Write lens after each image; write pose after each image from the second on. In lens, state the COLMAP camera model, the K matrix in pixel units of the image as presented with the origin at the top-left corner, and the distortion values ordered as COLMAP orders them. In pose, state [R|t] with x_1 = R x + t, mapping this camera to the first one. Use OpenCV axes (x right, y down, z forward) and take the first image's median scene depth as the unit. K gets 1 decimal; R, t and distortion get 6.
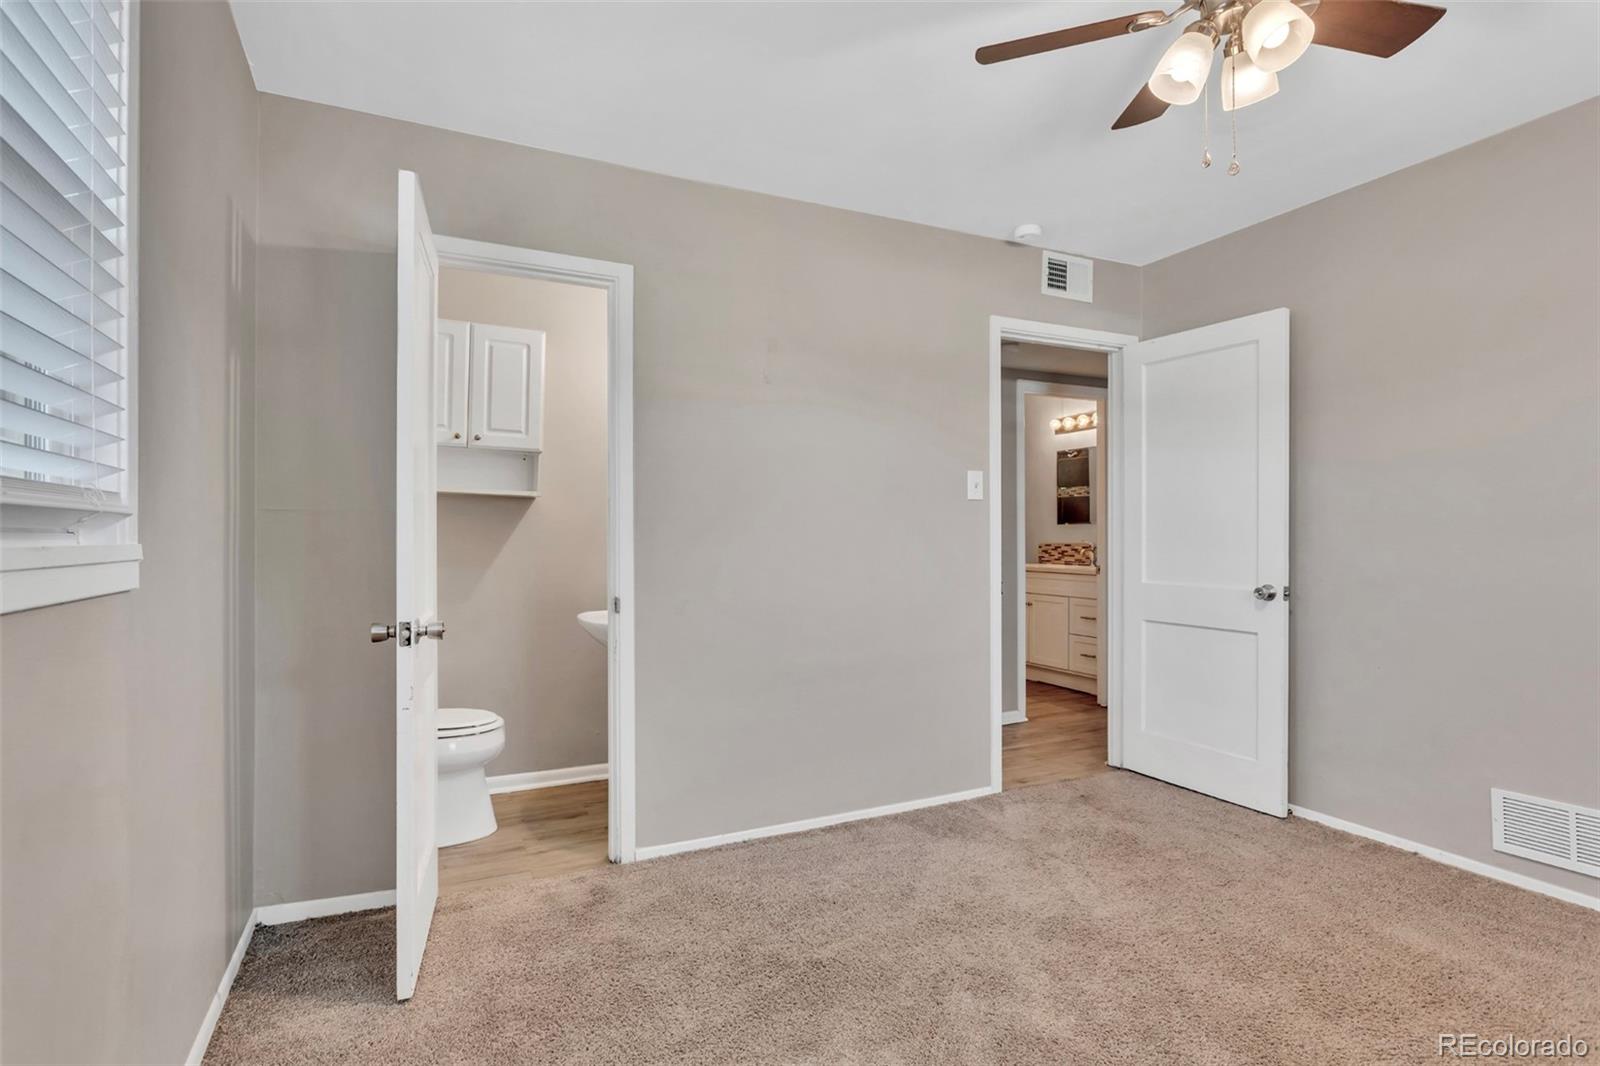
lens RADIAL K [[813.2, 0, 805.0], [0, 813.2, 534.2], [0, 0, 1]] dist [-0.006687, 0.002315]
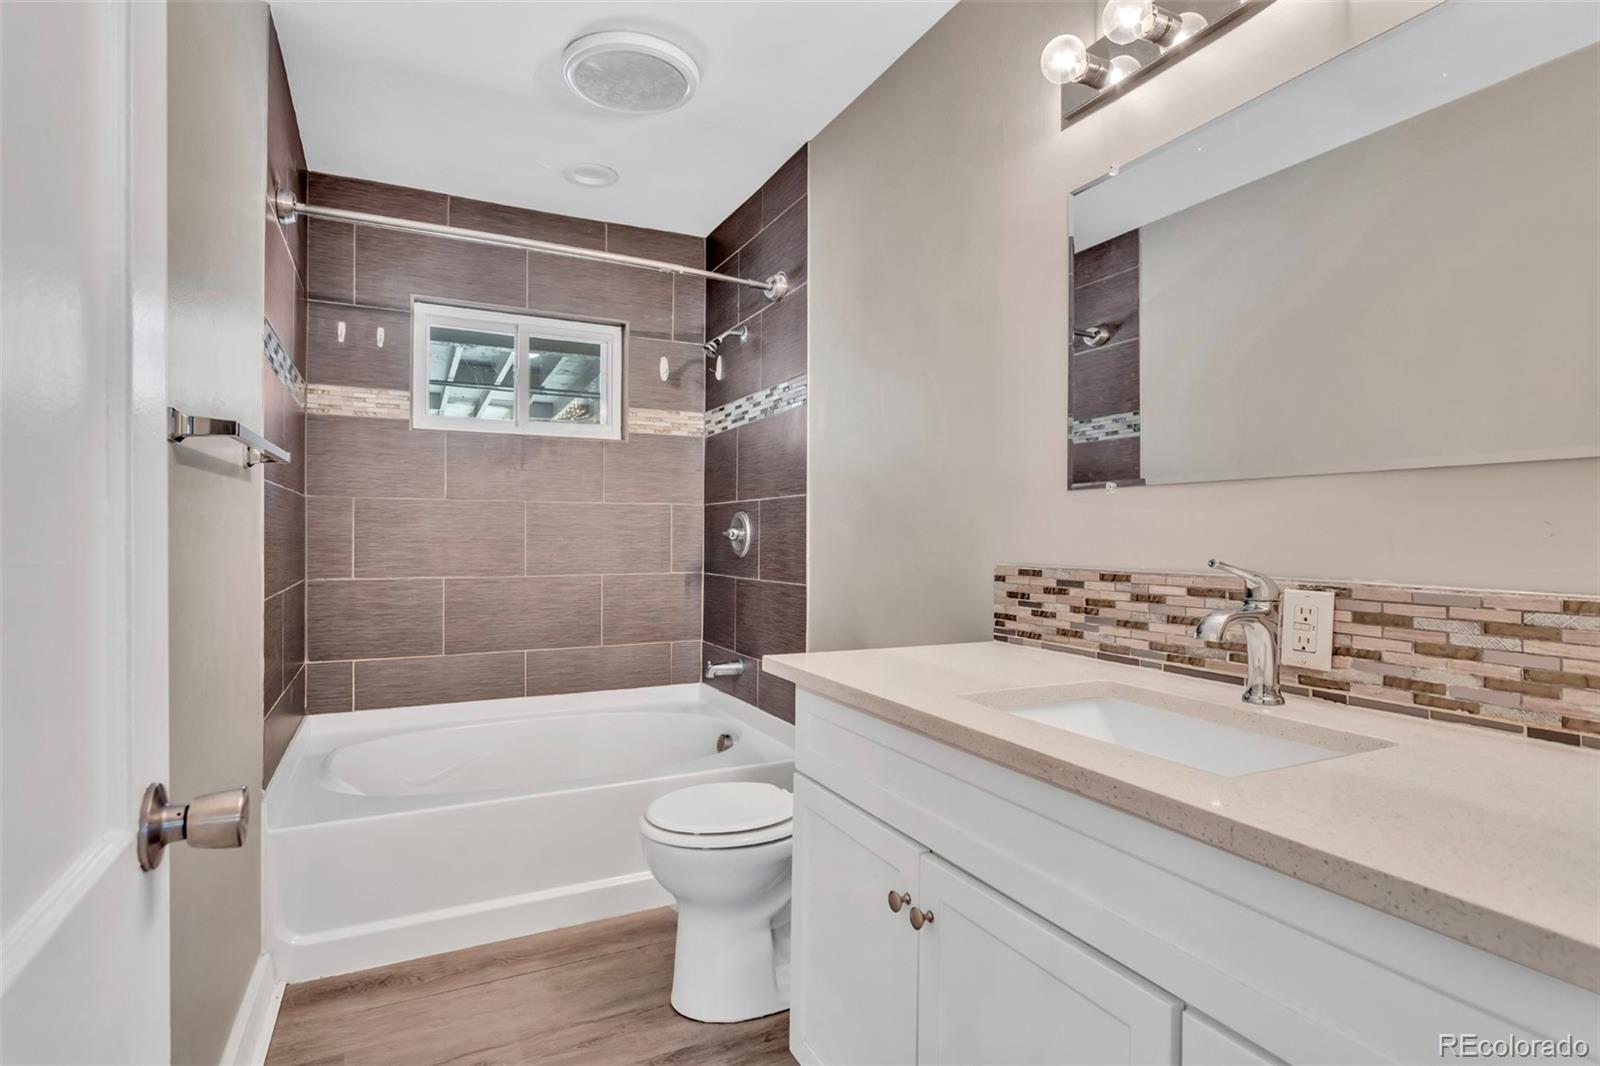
lens RADIAL K [[813.2, 0, 801.7], [0, 813.2, 533.0], [0, 0, 1]] dist [-0.006687, 0.002315]
pose [[0.999990, 0.004550, -0.000082, 0.229638], [-0.004549, 0.999959, 0.007878, -0.000176], [0.000118, -0.007878, 0.999969, 0.753056]]
